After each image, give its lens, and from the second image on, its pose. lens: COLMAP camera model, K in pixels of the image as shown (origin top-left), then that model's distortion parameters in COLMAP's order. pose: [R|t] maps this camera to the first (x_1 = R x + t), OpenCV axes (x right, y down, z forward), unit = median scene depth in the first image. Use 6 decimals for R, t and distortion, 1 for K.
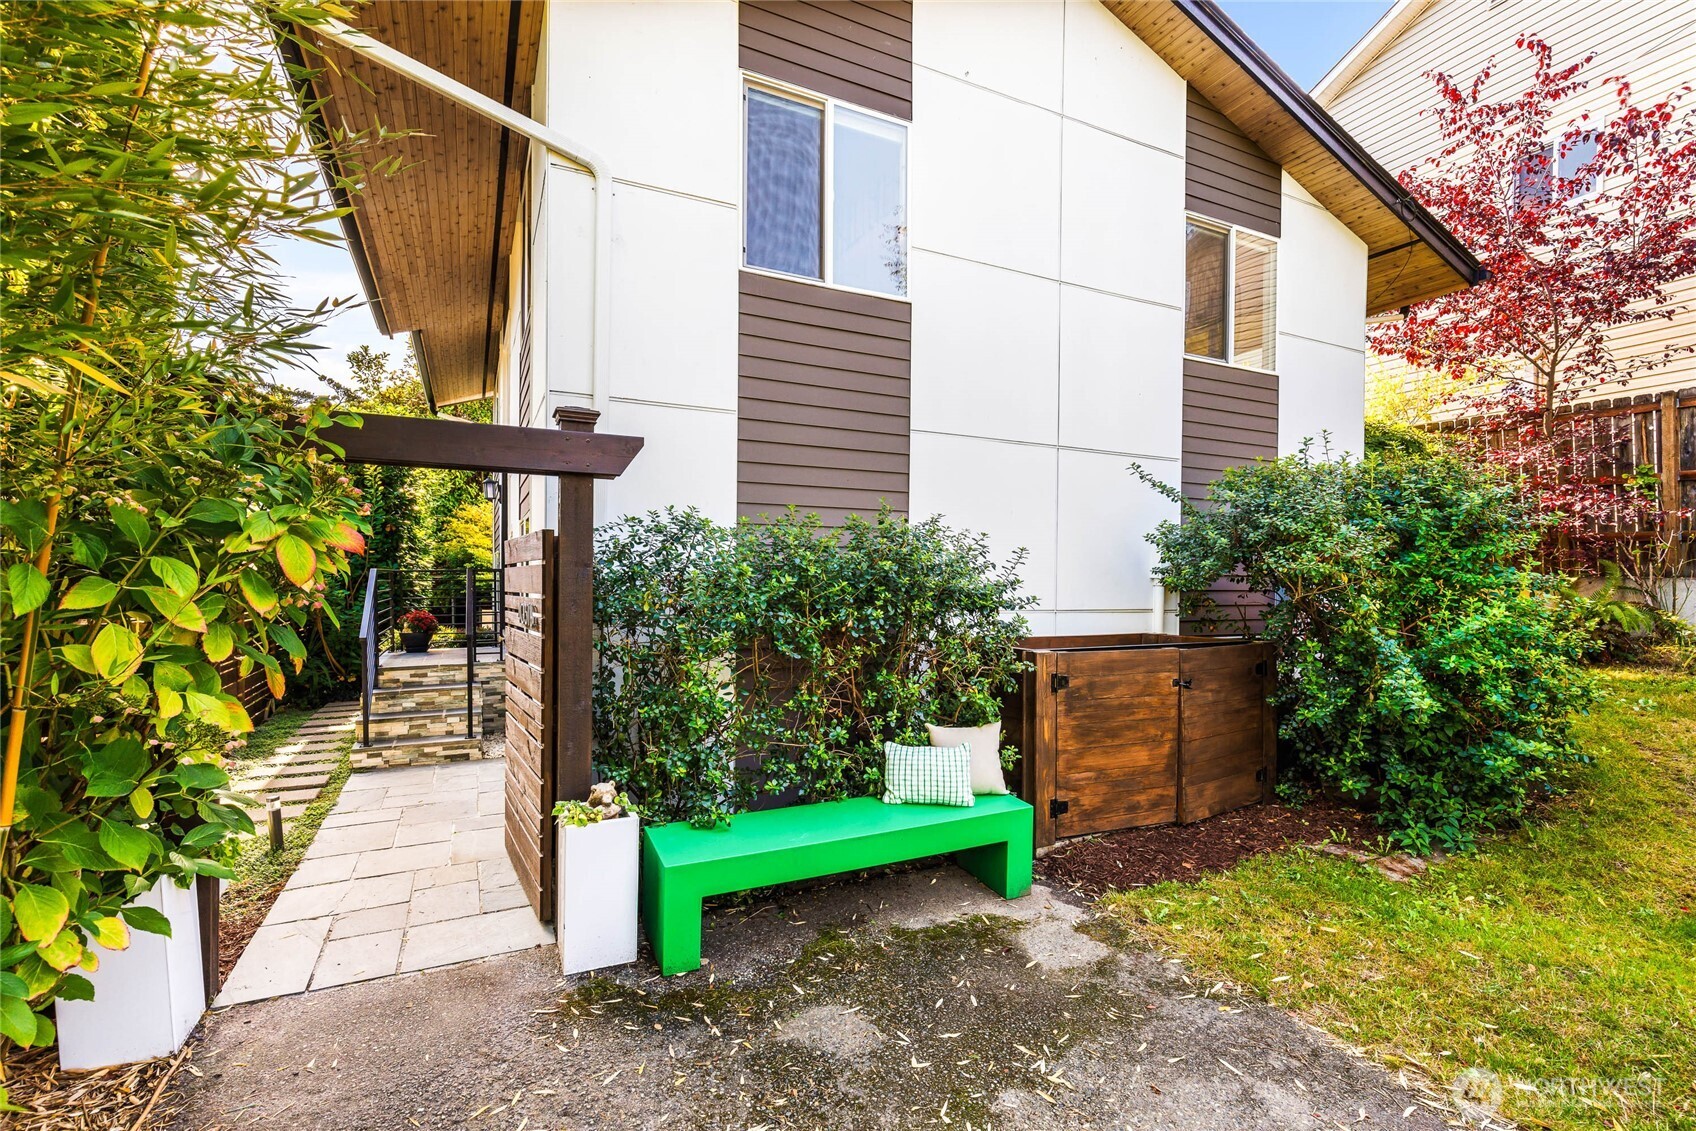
lens RADIAL K [[762.5, 0, 854.5], [0, 762.5, 572.6], [0, 0, 1]] dist [0.007308, -0.000492]
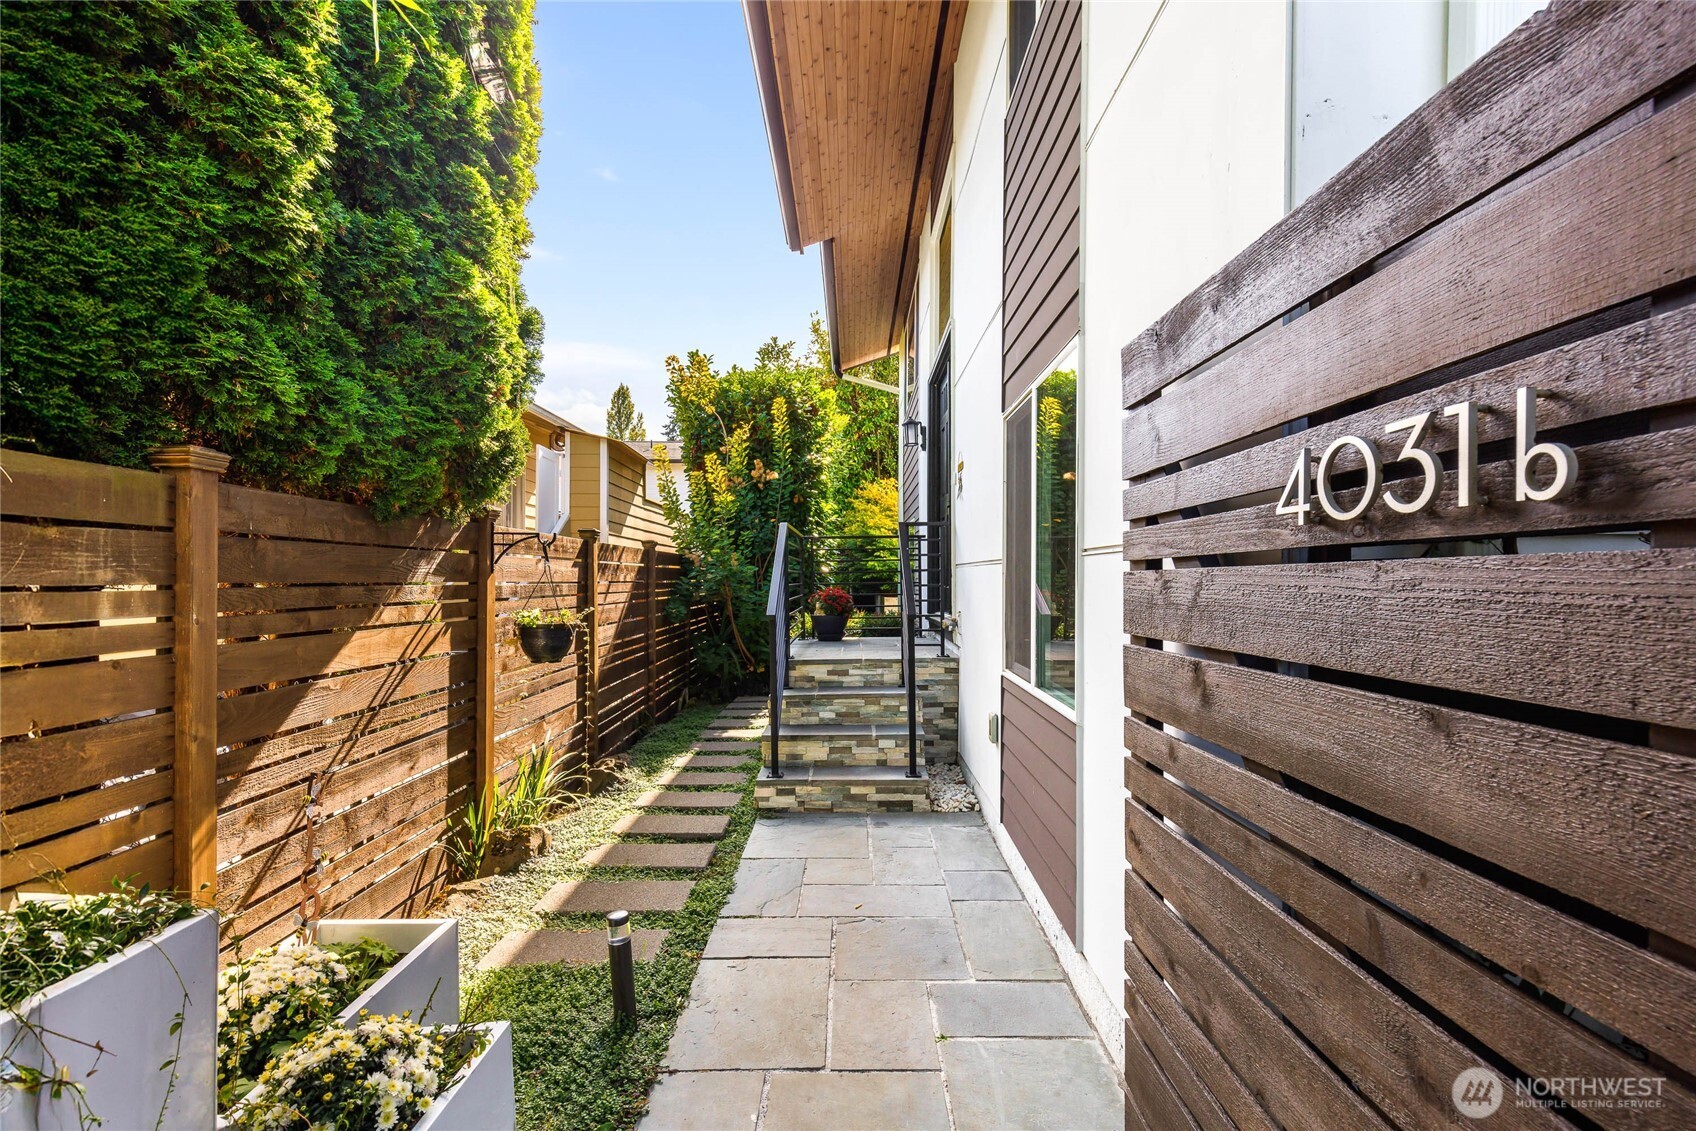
lens RADIAL K [[762.5, 0, 854.5], [0, 762.5, 572.6], [0, 0, 1]] dist [0.007308, -0.000492]
pose [[0.894183, -0.002875, -0.447693, -0.246260], [0.000773, 0.999988, -0.004877, 0.046414], [0.447702, 0.004015, 0.894174, 0.385263]]
